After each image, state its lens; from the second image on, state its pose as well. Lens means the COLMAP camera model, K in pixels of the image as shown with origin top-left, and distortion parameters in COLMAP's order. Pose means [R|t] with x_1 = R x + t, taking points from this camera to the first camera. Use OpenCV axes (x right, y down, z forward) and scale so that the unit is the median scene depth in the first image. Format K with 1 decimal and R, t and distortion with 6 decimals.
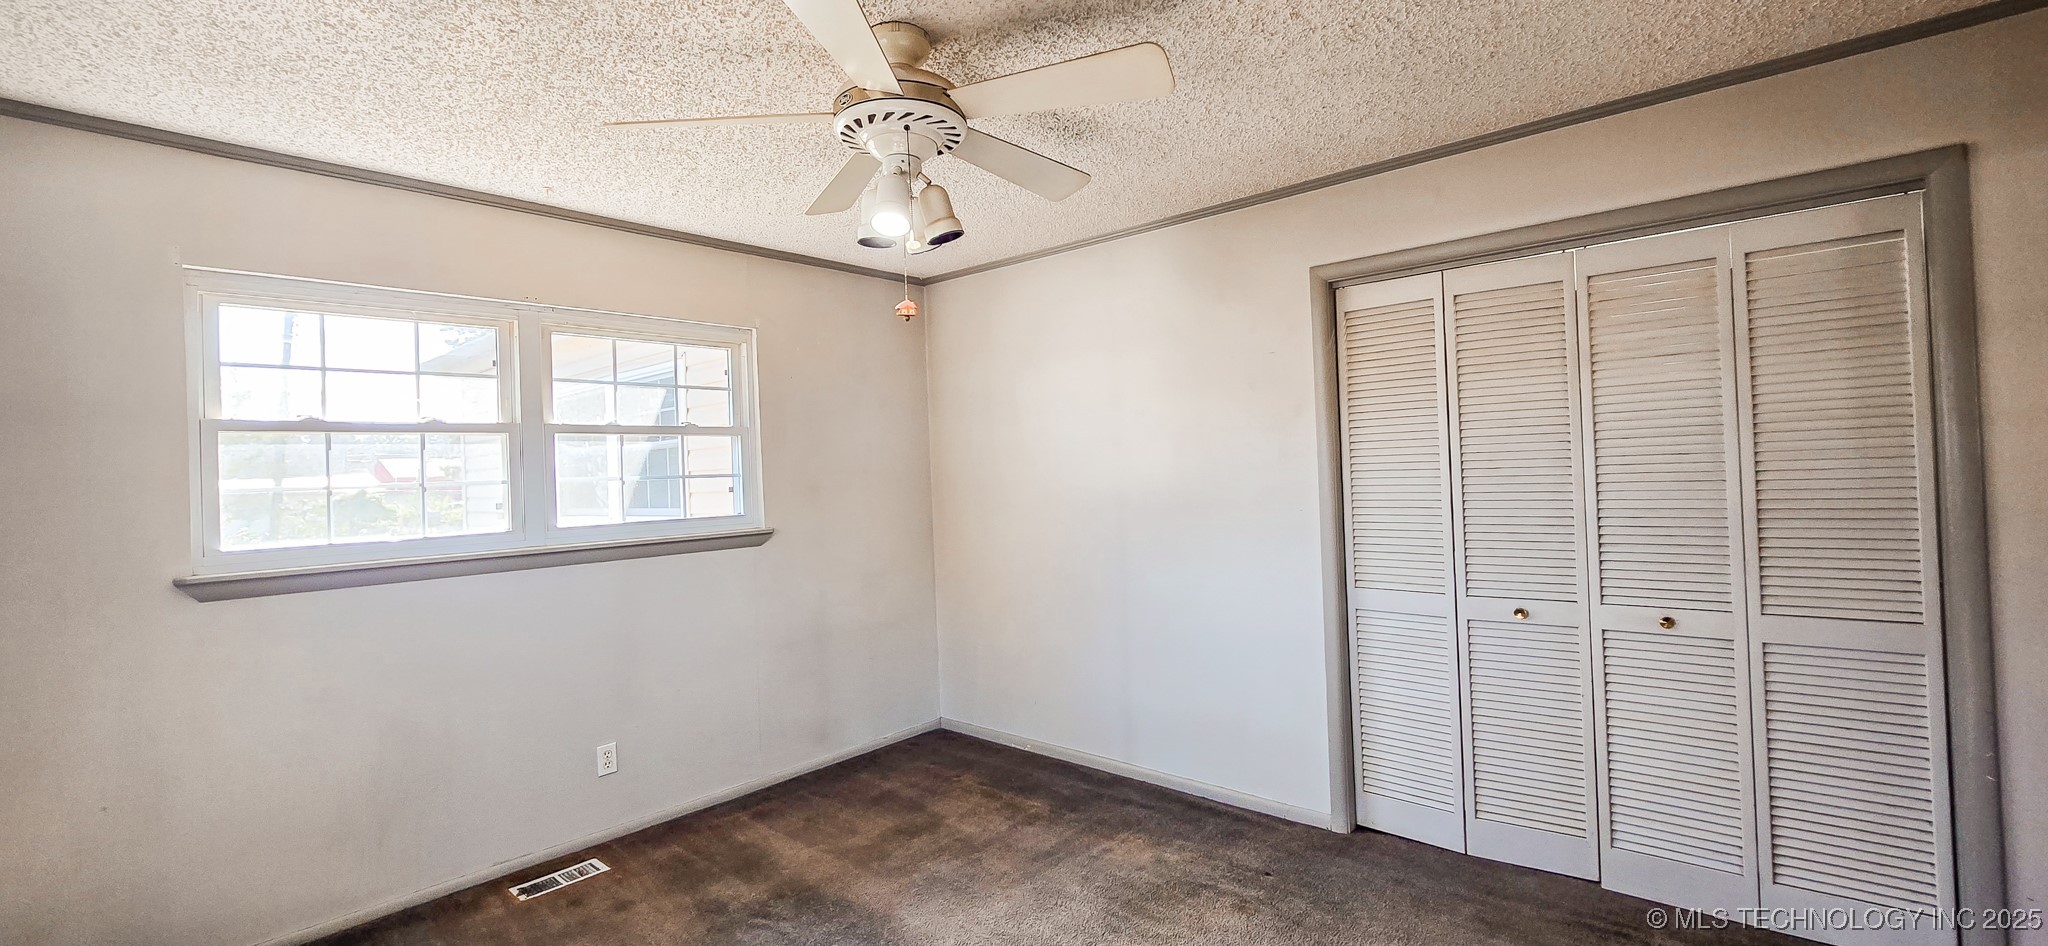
lens RADIAL K [[836.8, 0, 1019.6], [0, 836.8, 470.8], [0, 0, 1]] dist [-0.000755, -0.000691]
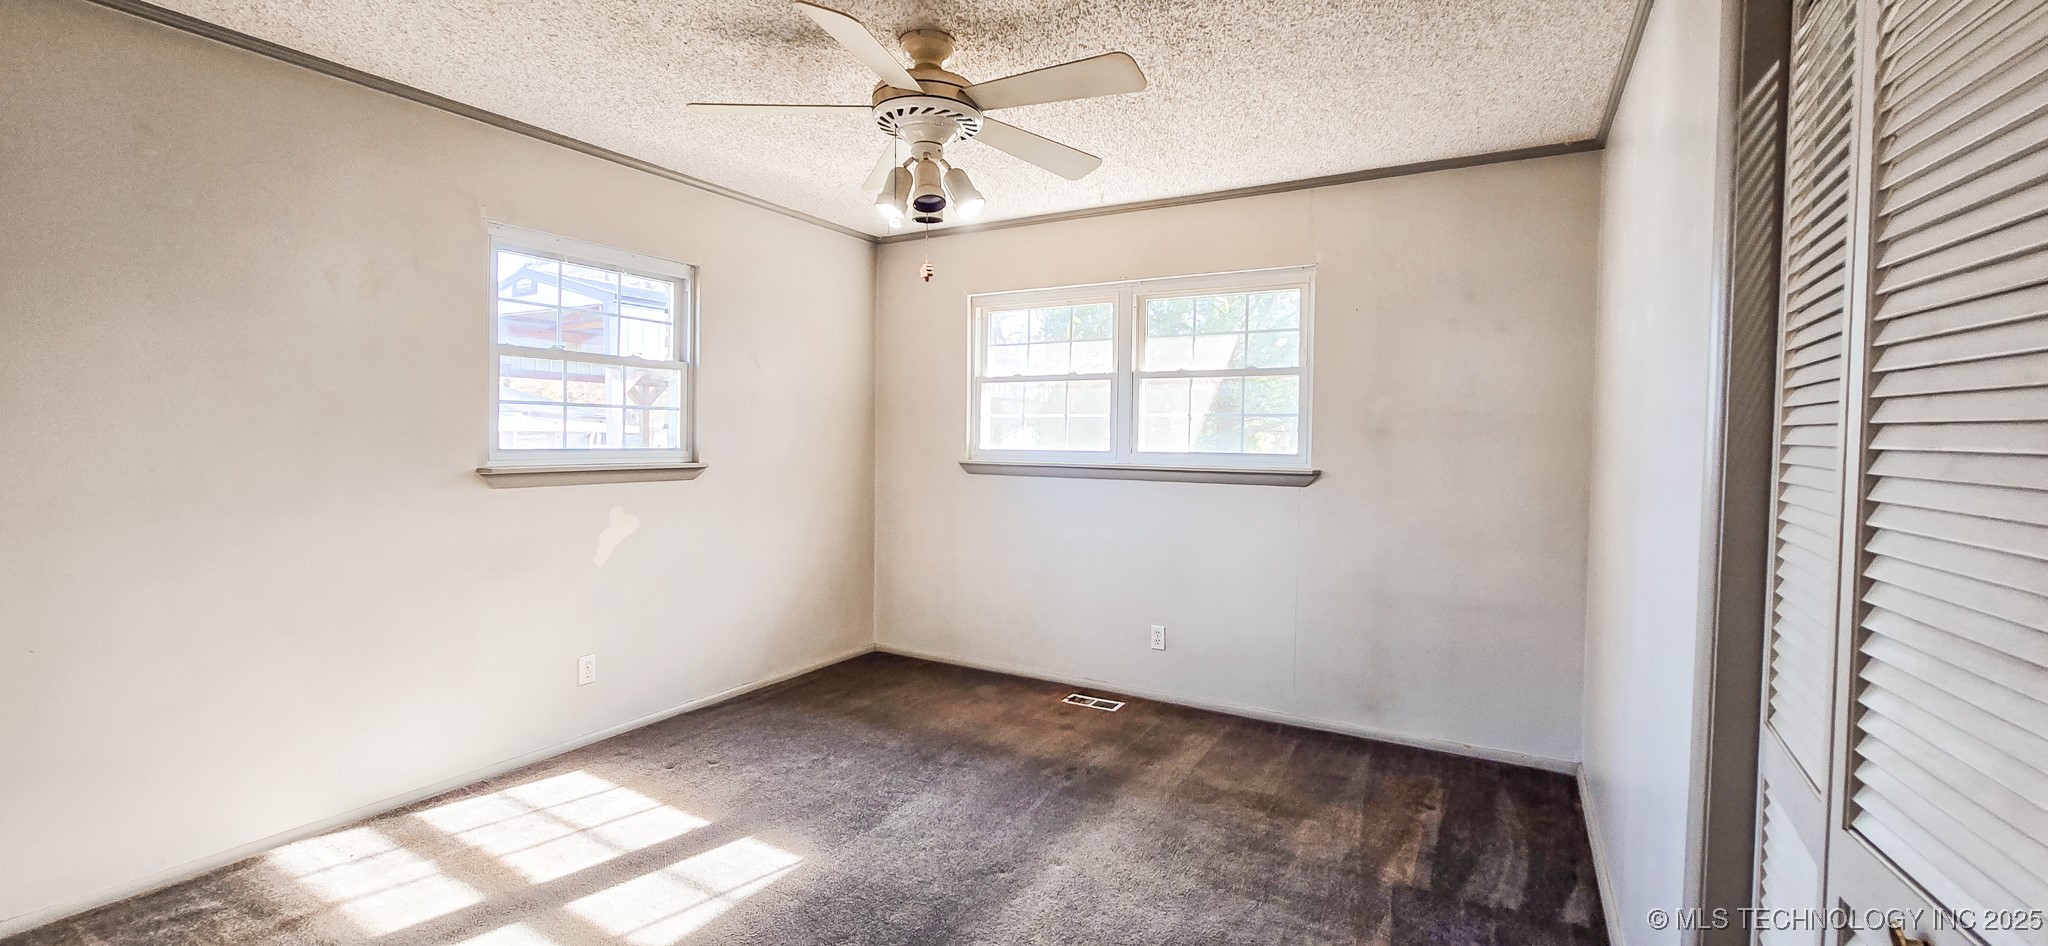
lens RADIAL K [[836.8, 0, 1019.6], [0, 836.8, 470.8], [0, 0, 1]] dist [-0.000755, -0.000691]
pose [[0.199395, 0.084821, -0.976241, 0.684031], [-0.013069, 0.996388, 0.083902, -0.008934], [0.979832, -0.003971, 0.199784, 0.552380]]
